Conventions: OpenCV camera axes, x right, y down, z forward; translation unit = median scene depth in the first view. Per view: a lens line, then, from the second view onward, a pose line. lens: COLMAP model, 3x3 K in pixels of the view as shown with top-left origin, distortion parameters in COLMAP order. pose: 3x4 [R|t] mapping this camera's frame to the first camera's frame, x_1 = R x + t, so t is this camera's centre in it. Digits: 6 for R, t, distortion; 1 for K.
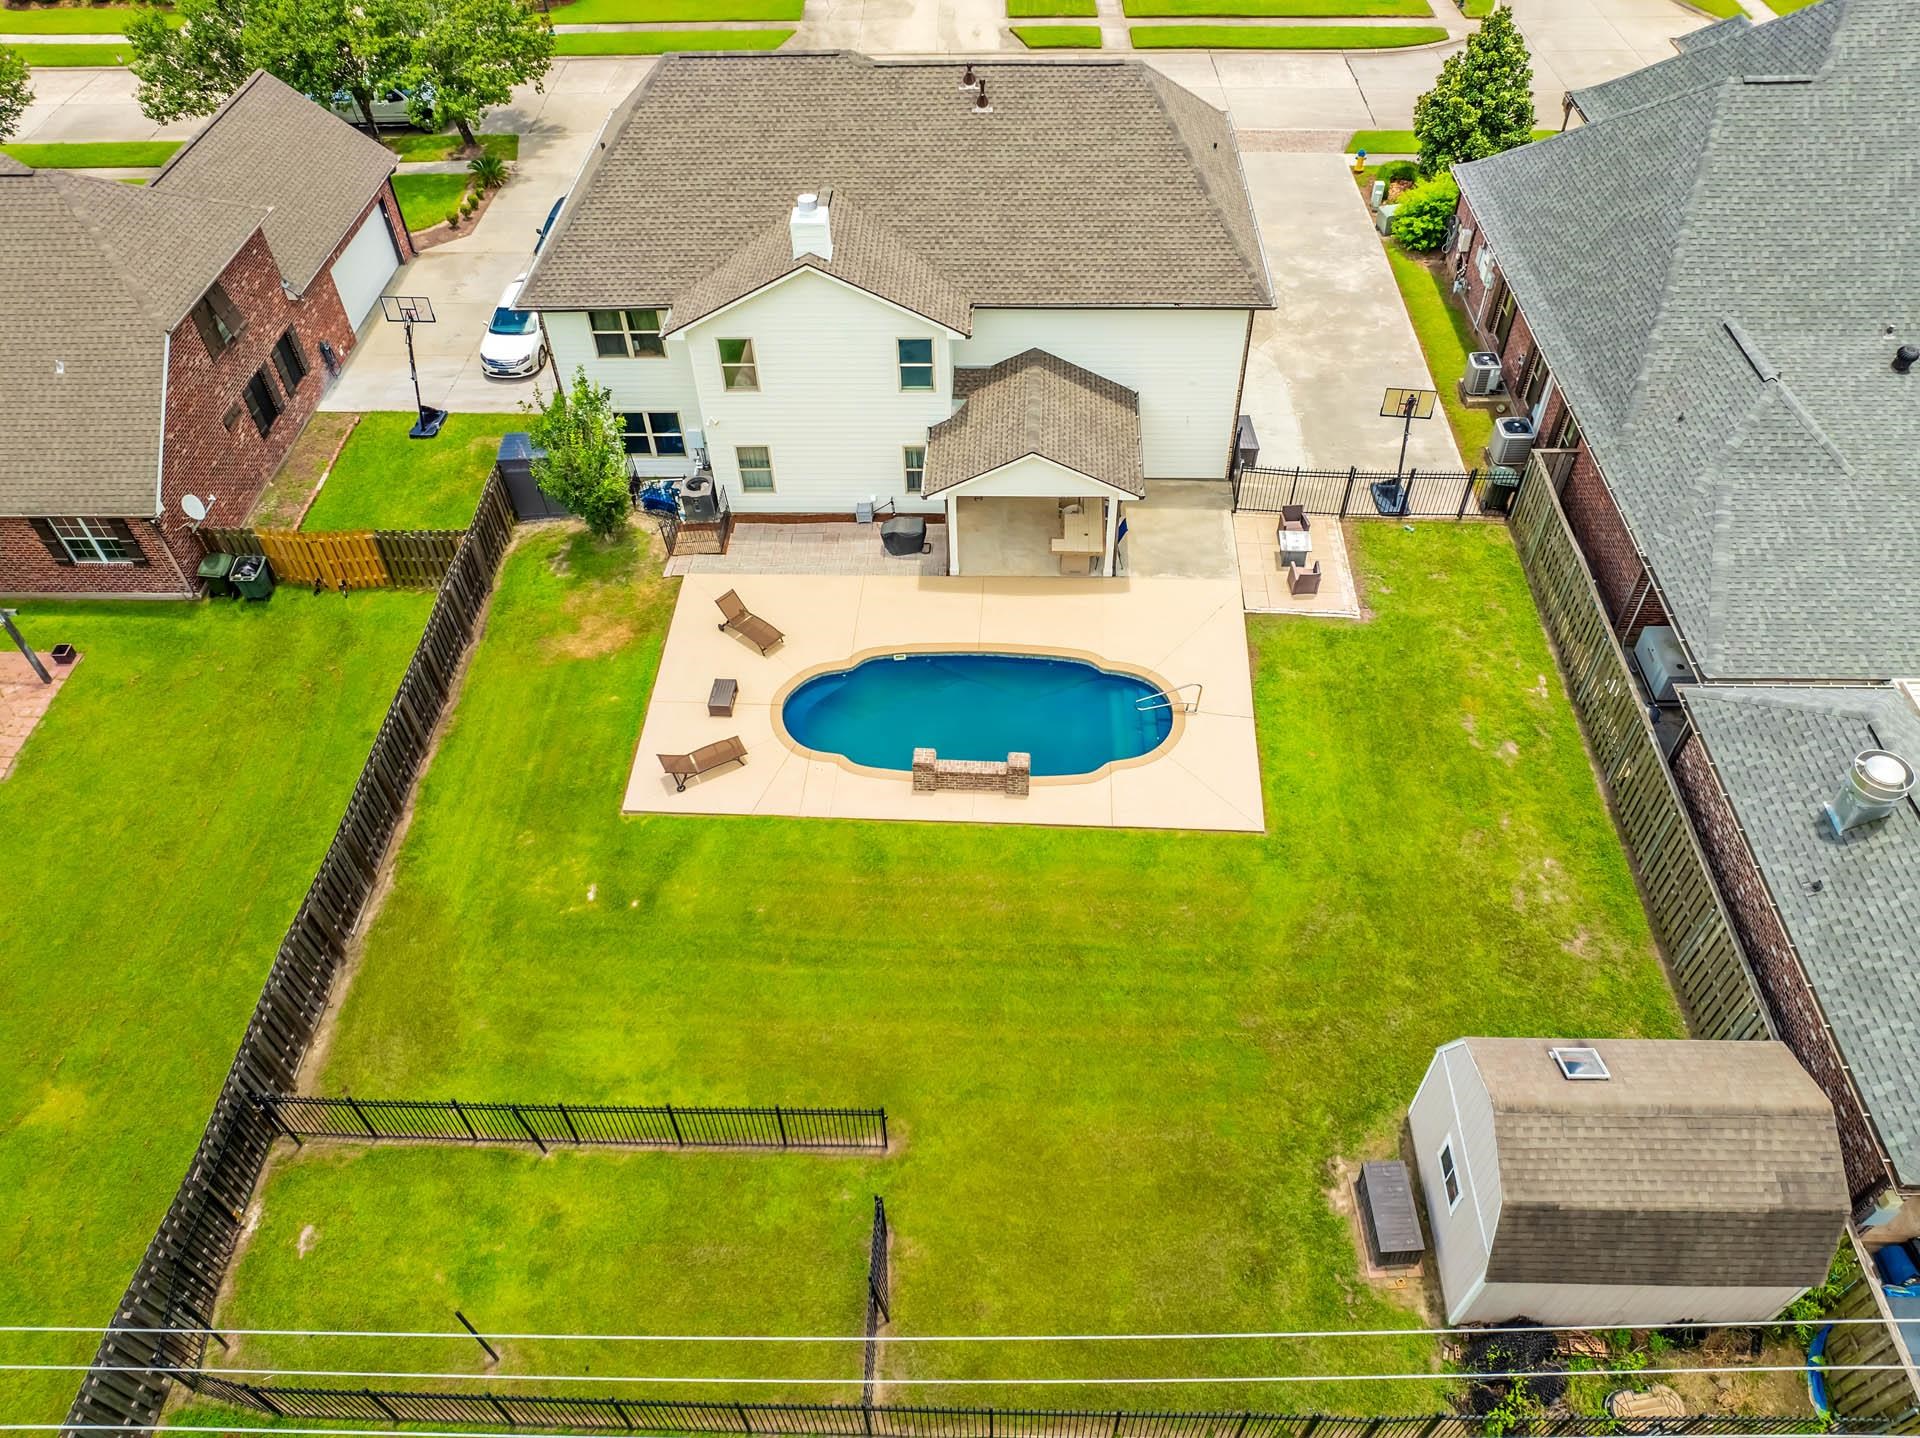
lens RADIAL K [[1376.2, 0, 952.7], [0, 1376.2, 710.6], [0, 0, 1]] dist [-0.026701, 0.000710]
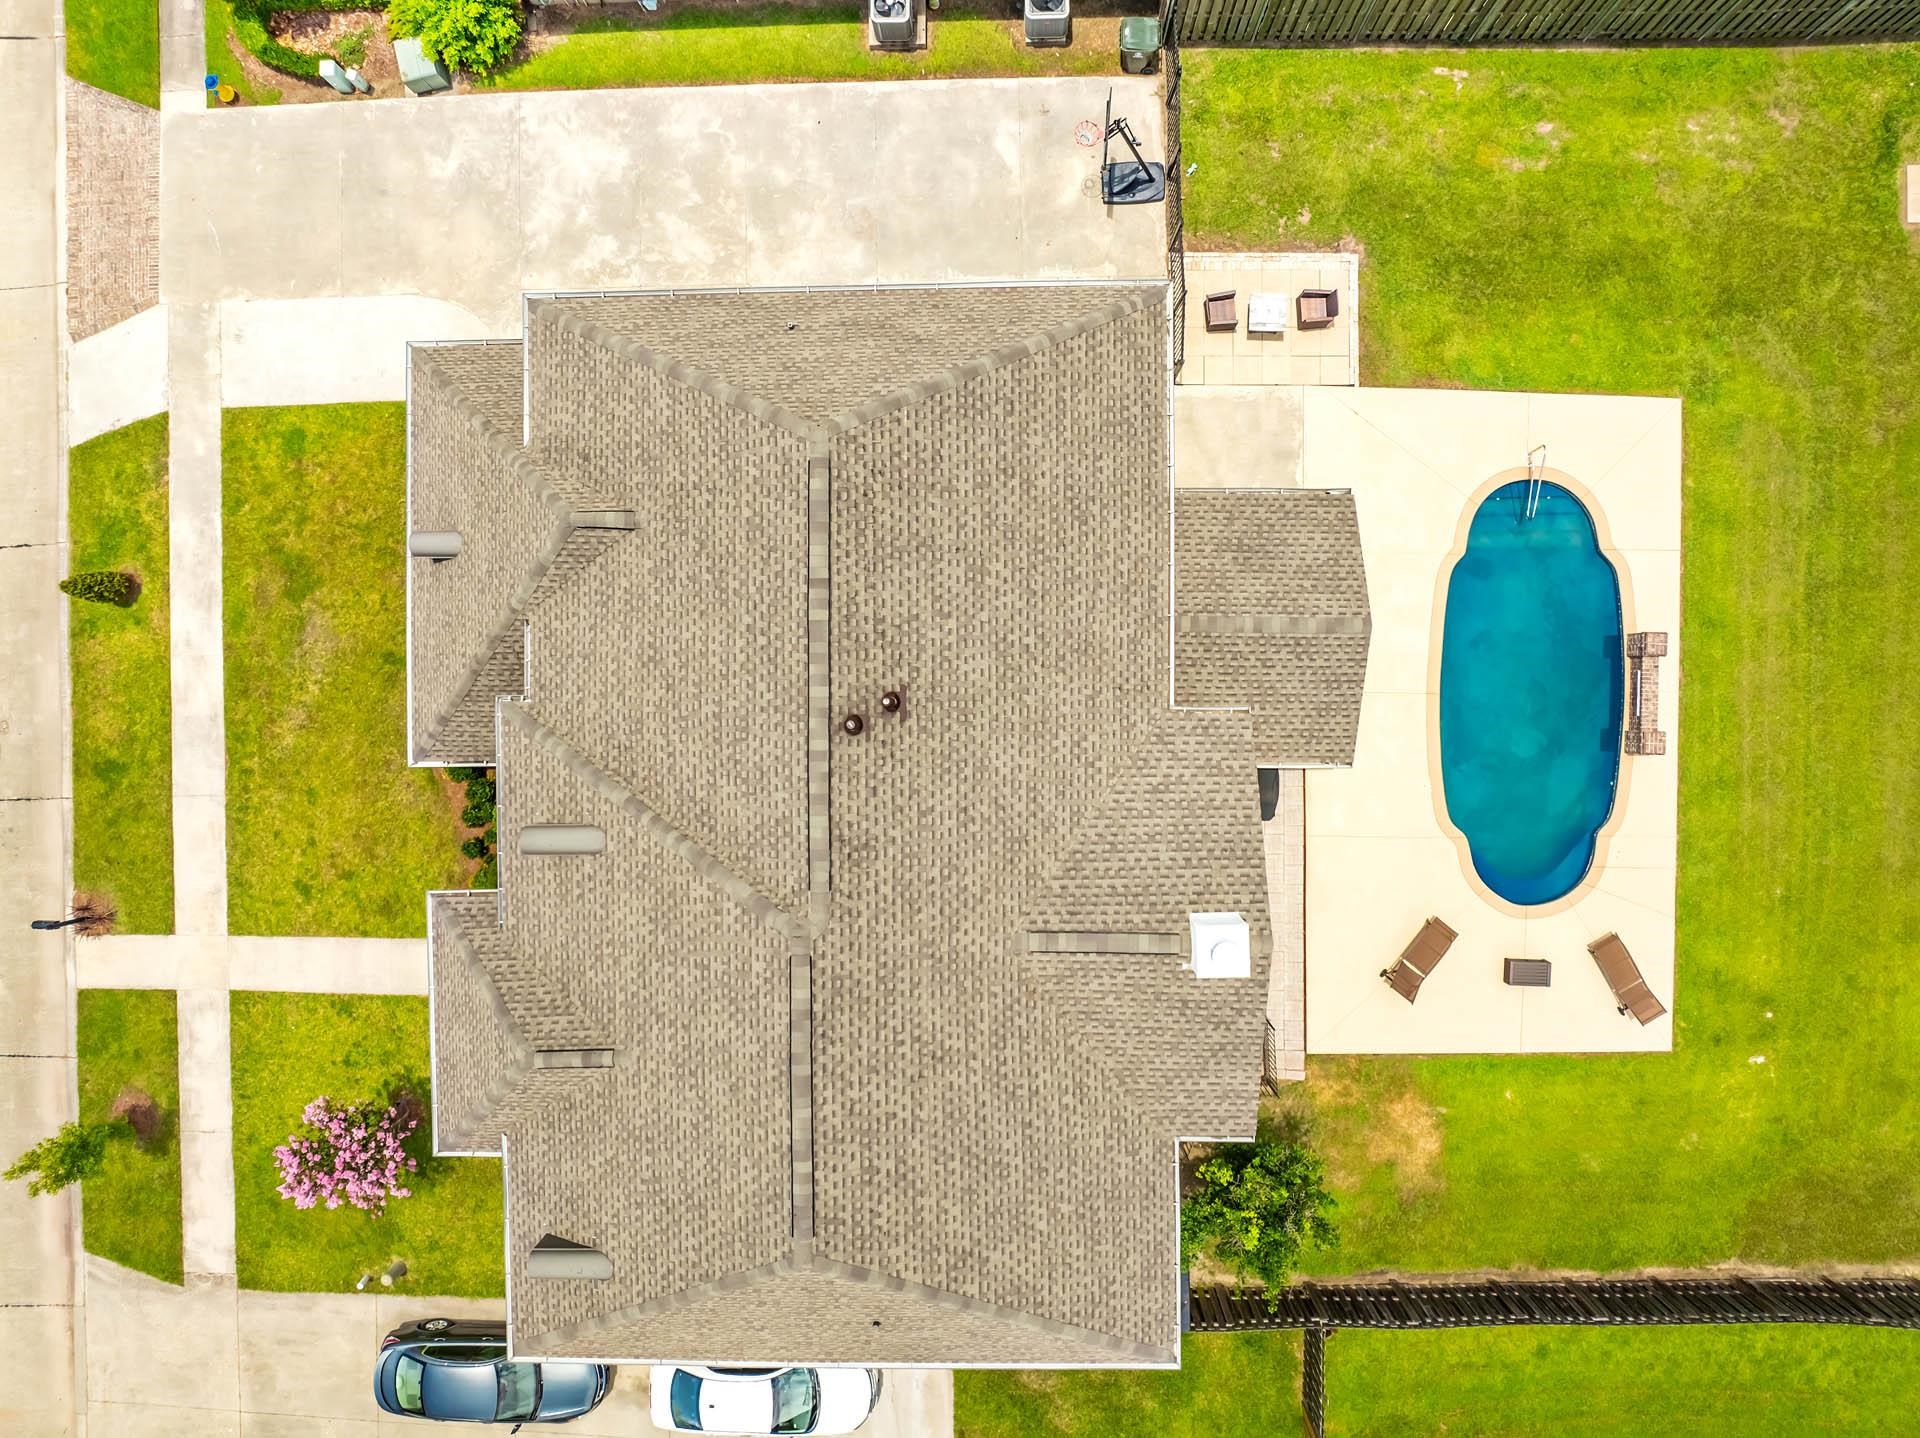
lens RADIAL K [[1382.5, 0, 960.0], [0, 1382.5, 719.0], [0, 0, 1]] dist [-0.045071, 0.006493]
pose [[-0.045657, -0.998926, 0.007930, 0.009994], [0.737342, -0.028343, 0.674925, -0.900792], [-0.673975, 0.036662, 0.737844, 0.587073]]
